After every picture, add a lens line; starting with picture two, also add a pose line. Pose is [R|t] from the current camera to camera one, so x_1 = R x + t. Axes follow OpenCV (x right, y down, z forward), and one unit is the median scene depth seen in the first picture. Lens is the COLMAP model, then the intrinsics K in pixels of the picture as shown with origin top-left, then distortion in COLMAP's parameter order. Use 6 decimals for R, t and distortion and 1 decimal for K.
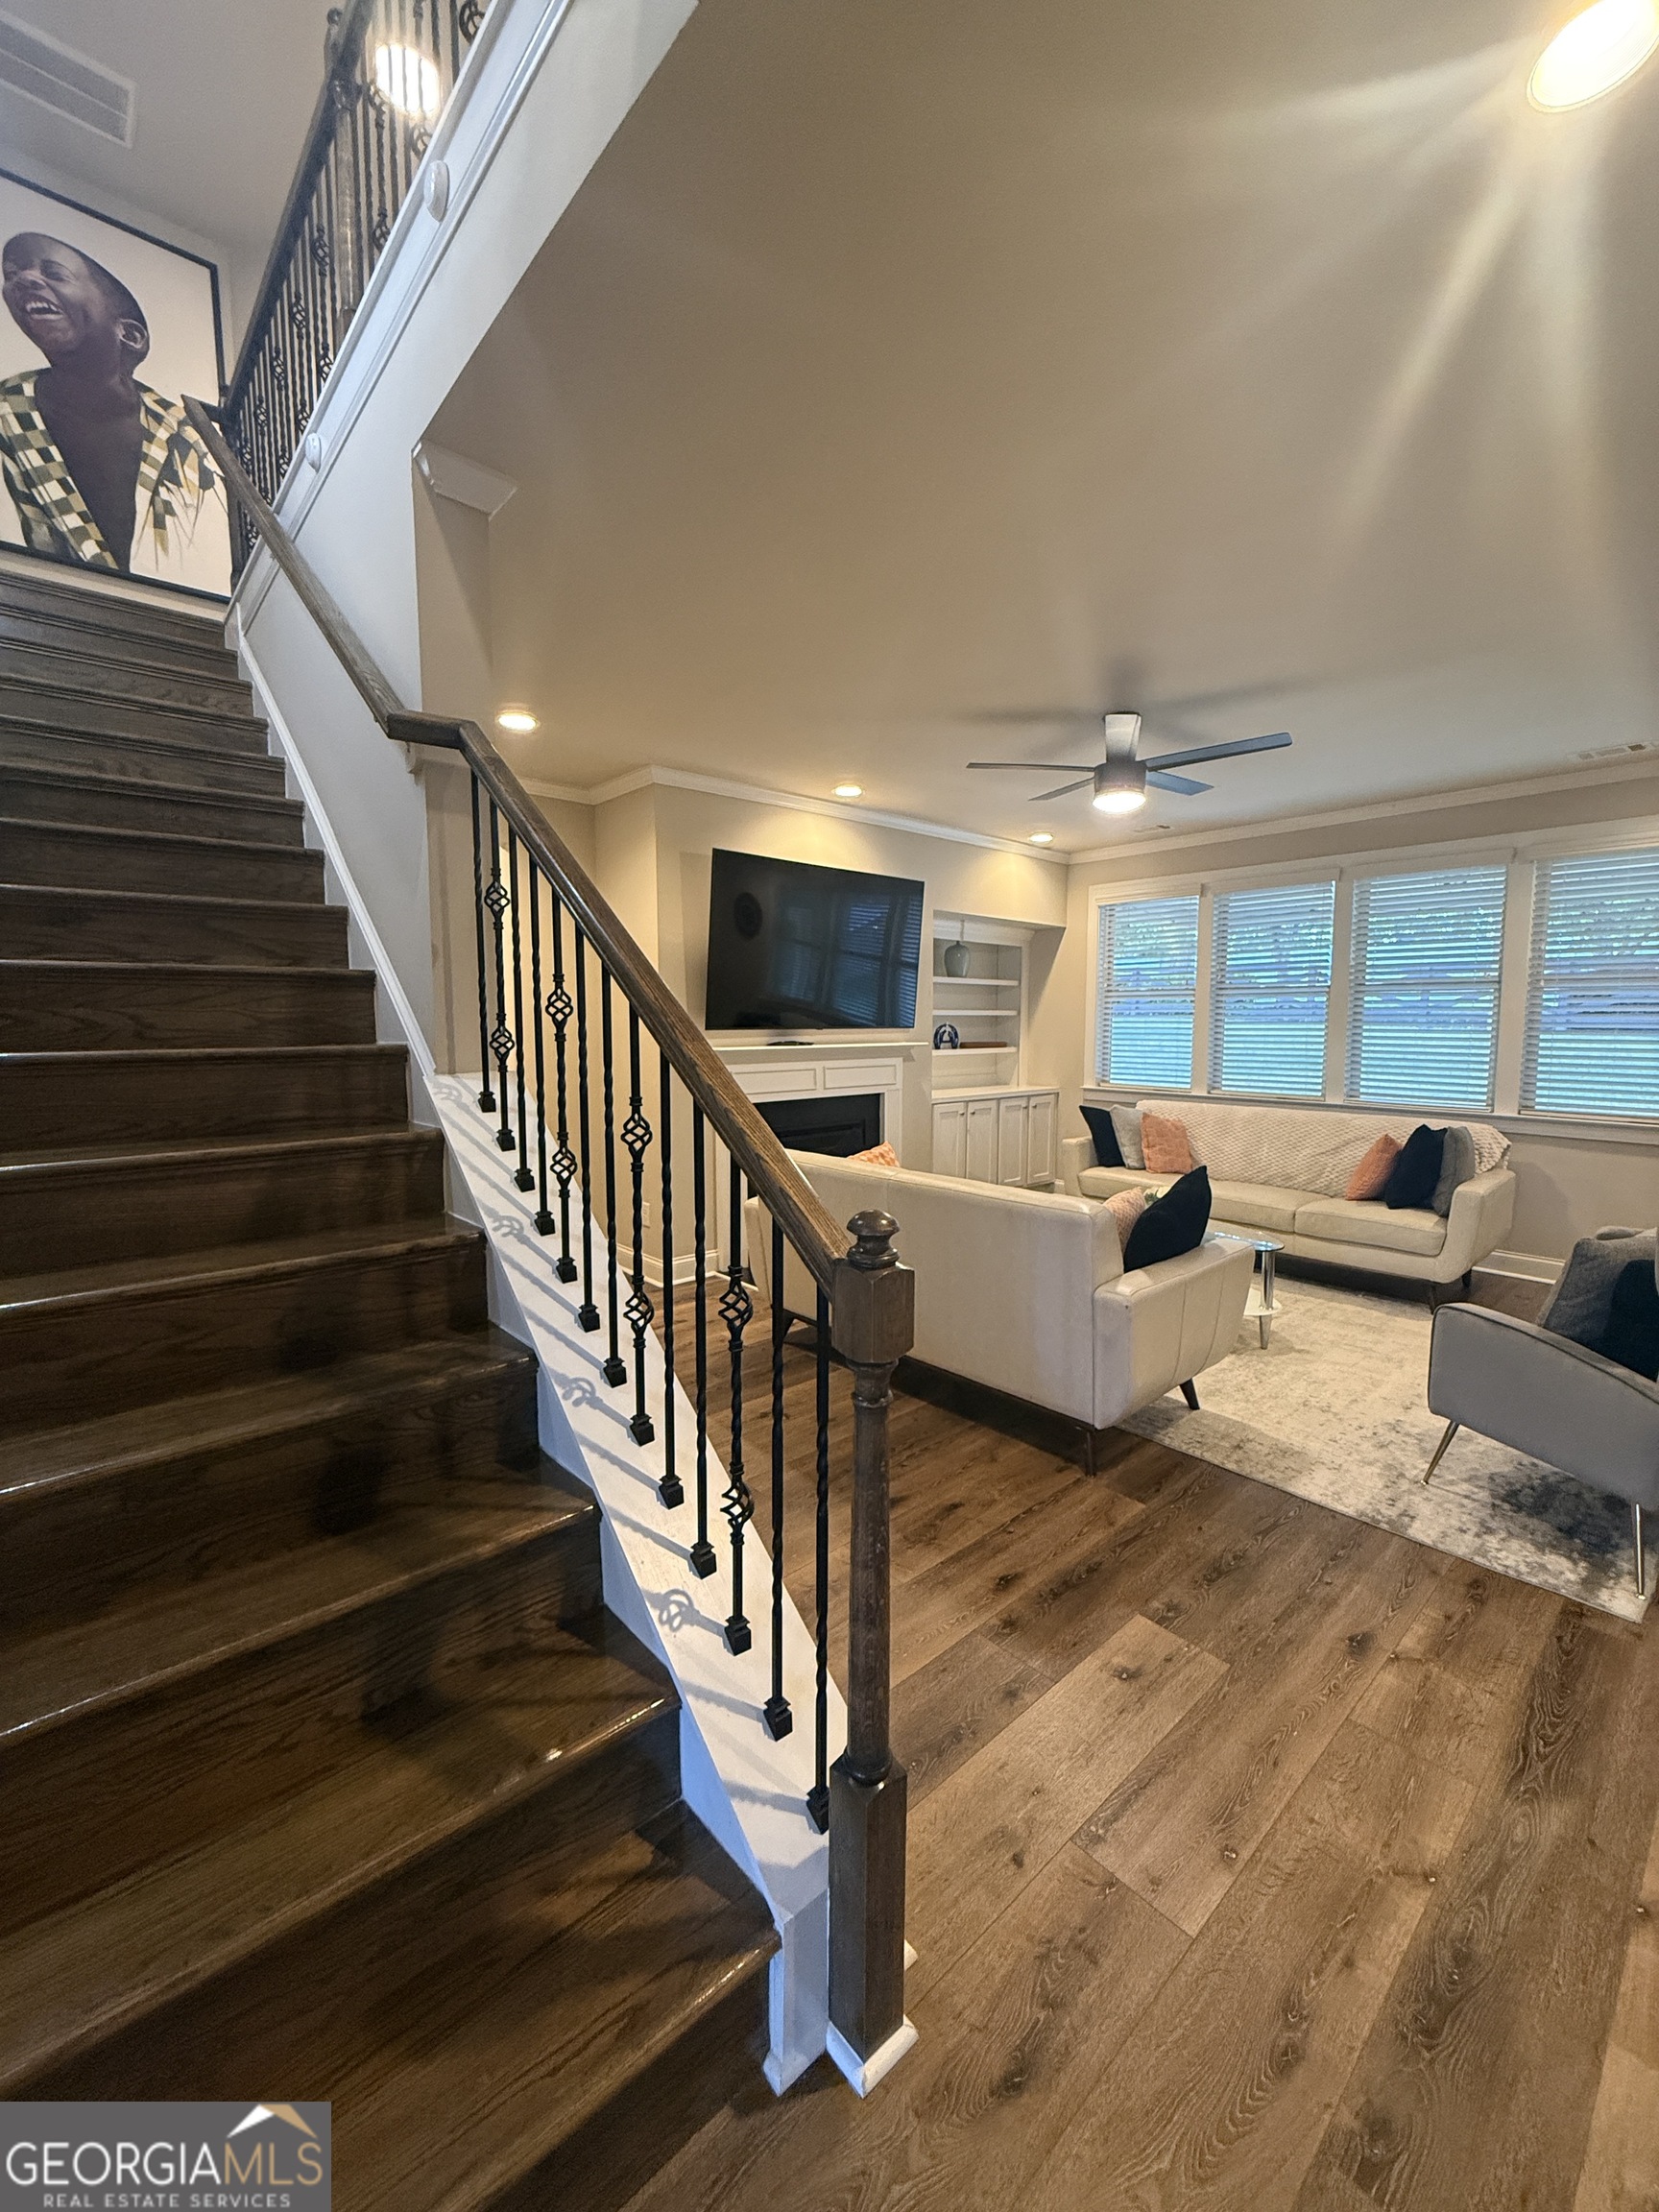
lens RADIAL K [[880.7, 0, 829.5], [0, 880.7, 1106.0], [0, 0, 1]] dist [0.000068, 0.000321]
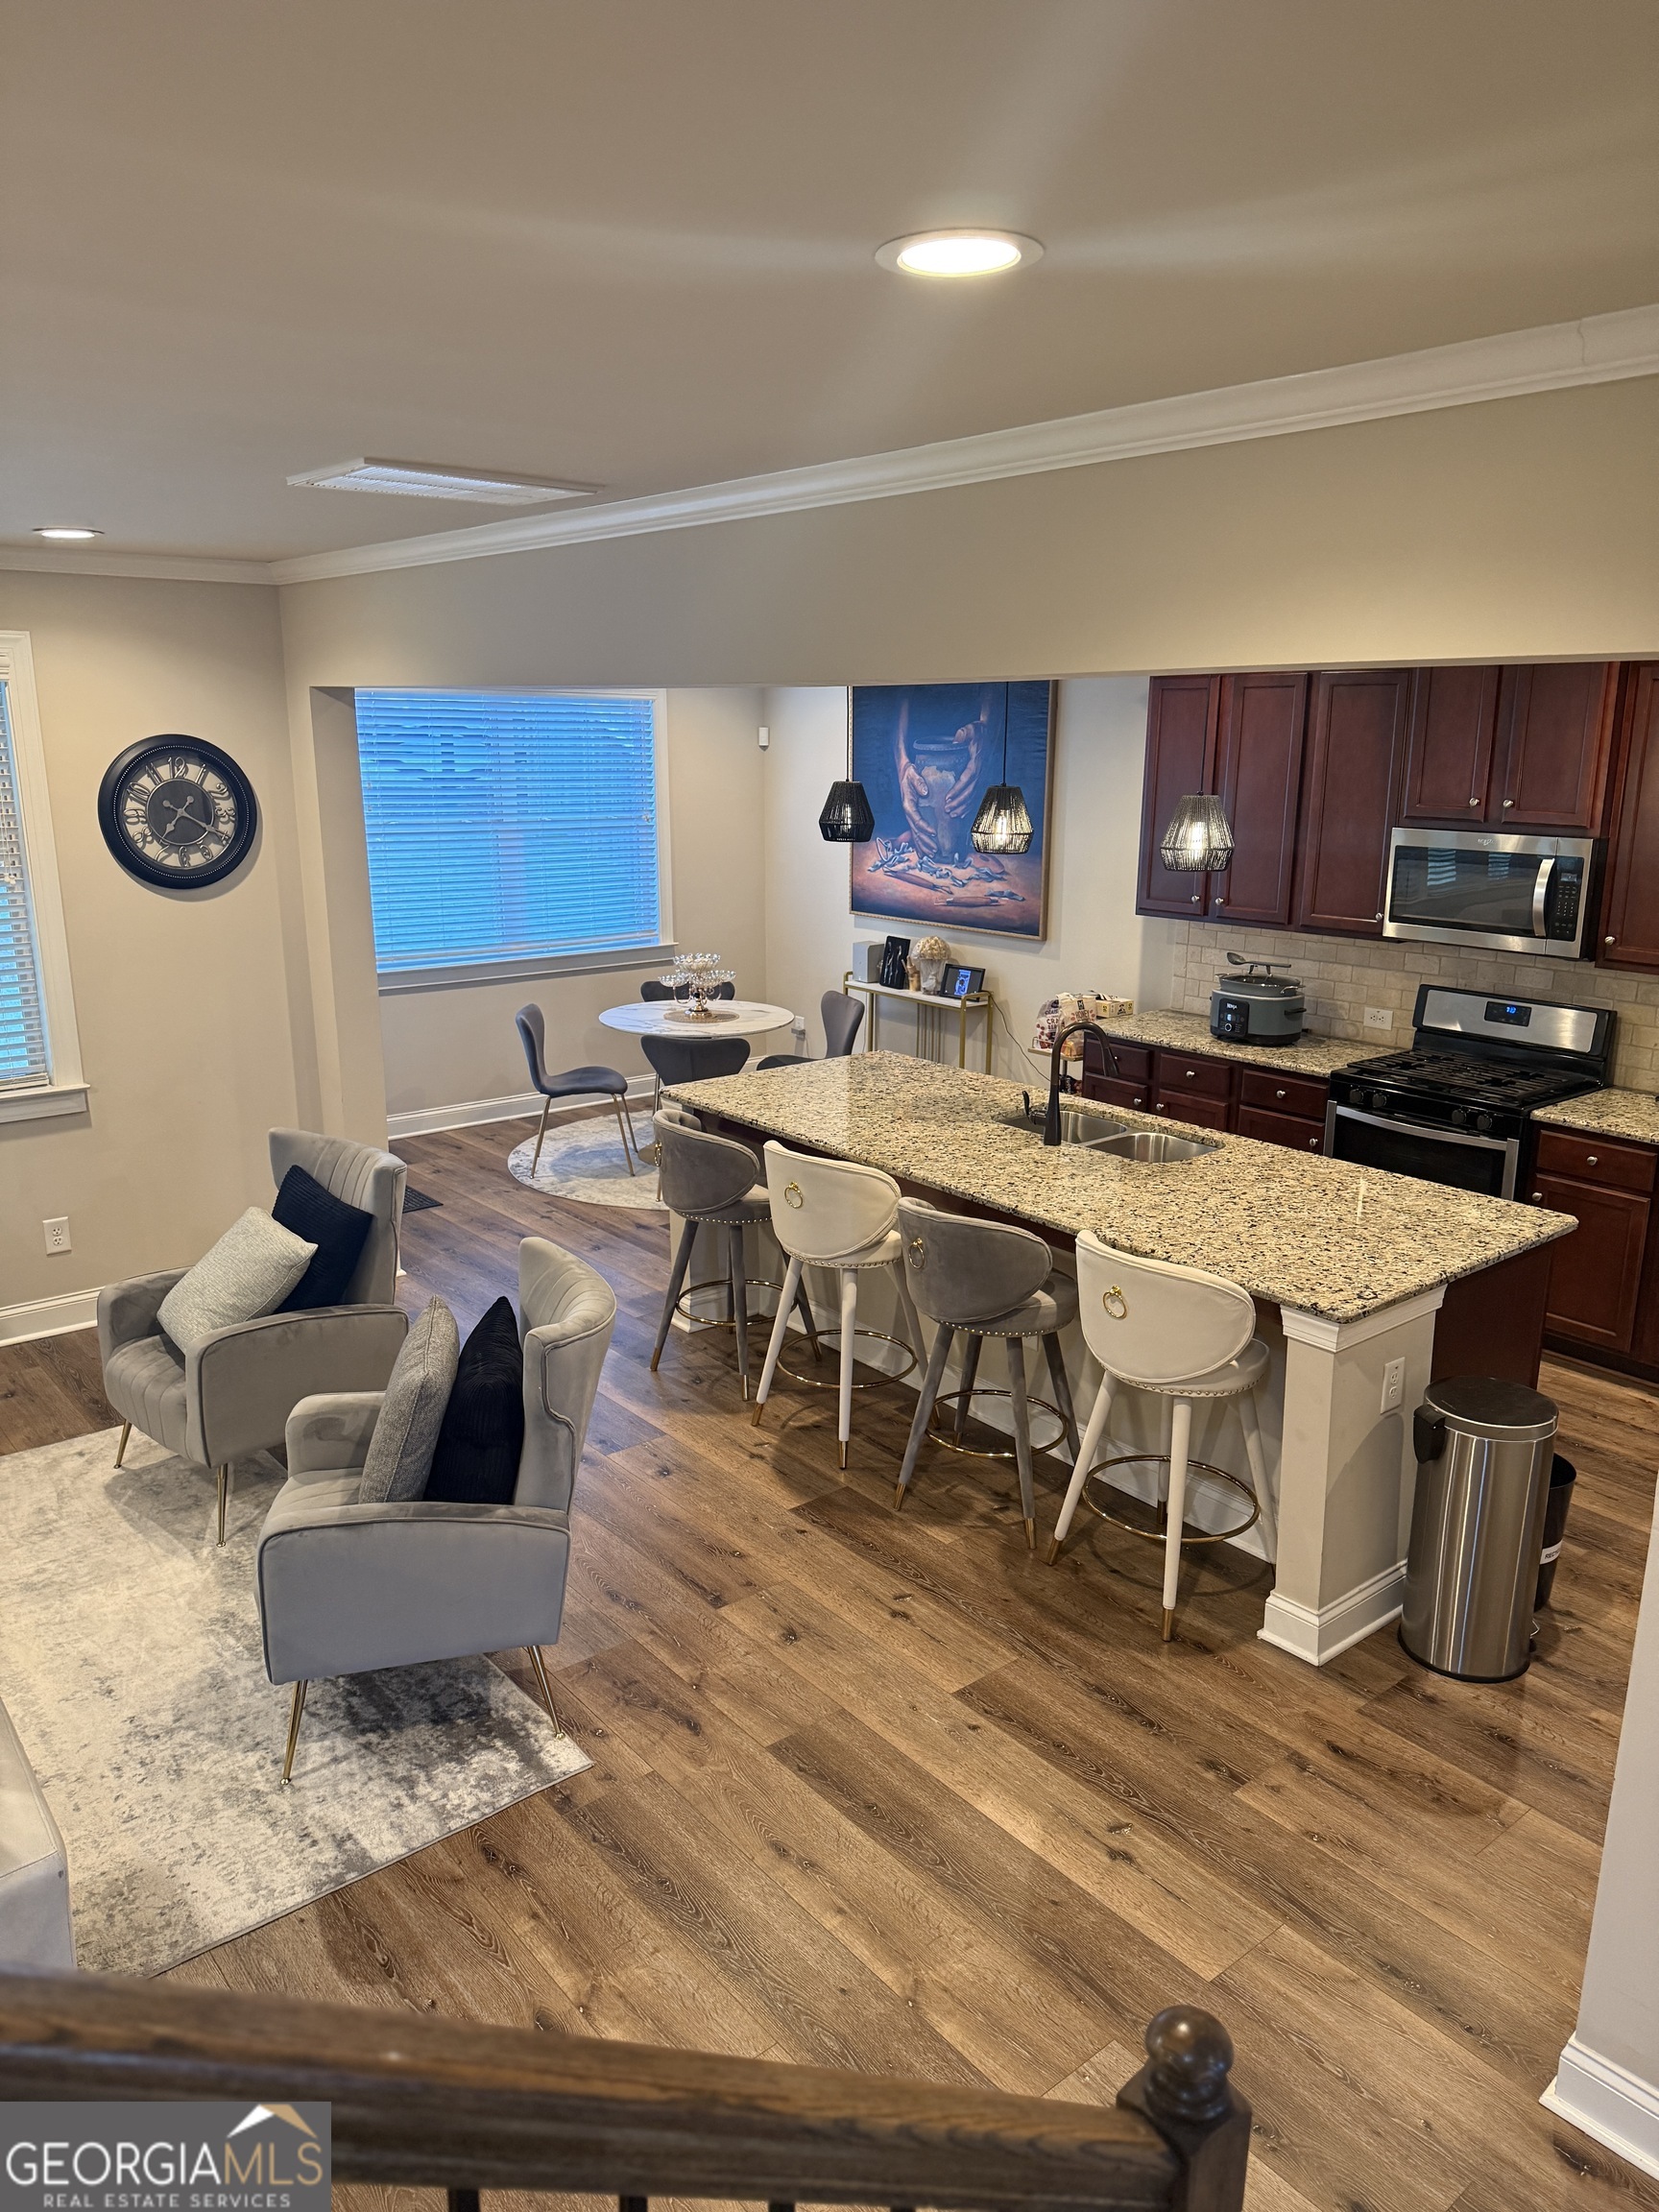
lens RADIAL K [[1580.8, 0, 829.5], [0, 1580.8, 1106.0], [0, 0, 1]] dist [0.006958, 0.000013]
pose [[0.031200, -0.238185, 0.970718, -0.361834], [0.089461, 0.967959, 0.234633, -0.315883], [-0.995502, 0.079520, 0.051509, 0.469380]]
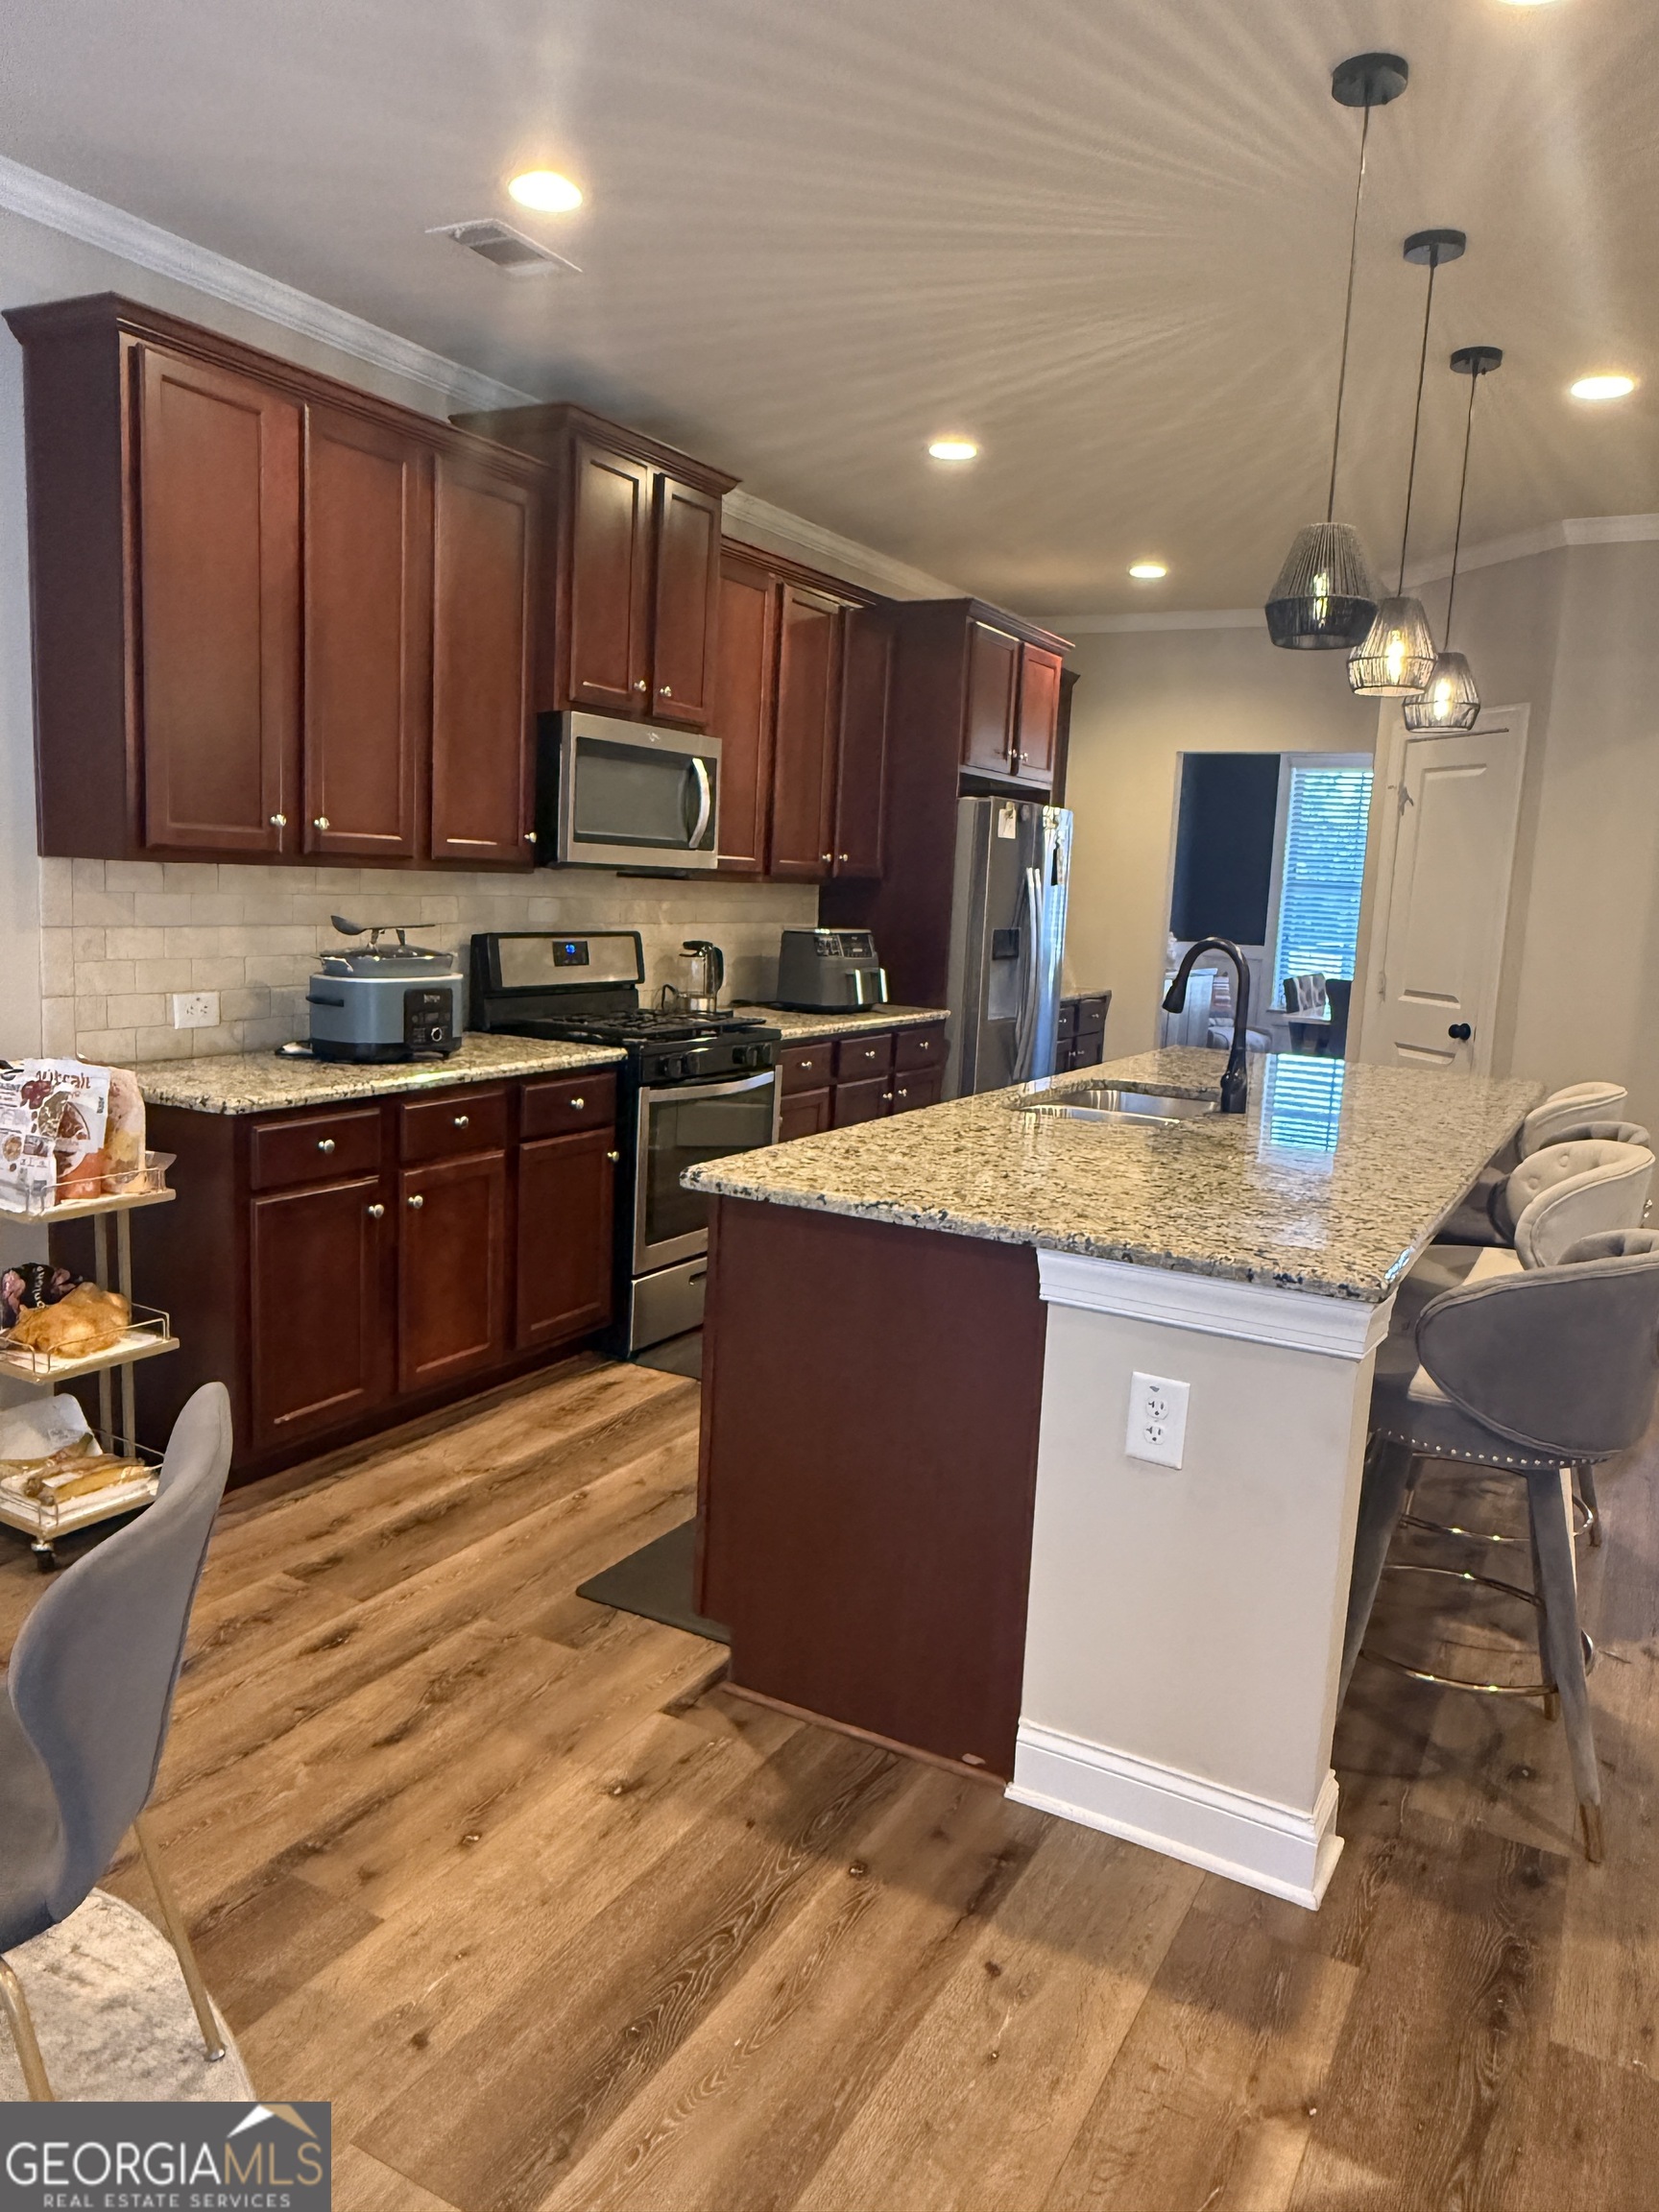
lens RADIAL K [[1492.9, 0, 831.2], [0, 1492.9, 1099.2], [0, 0, 1]] dist [-0.002788, 0.000077]
pose [[-0.944097, -0.001557, -0.329664, 2.053000], [-0.083074, 0.968842, 0.233333, -0.104941], [0.319029, 0.247675, -0.914810, 1.301399]]
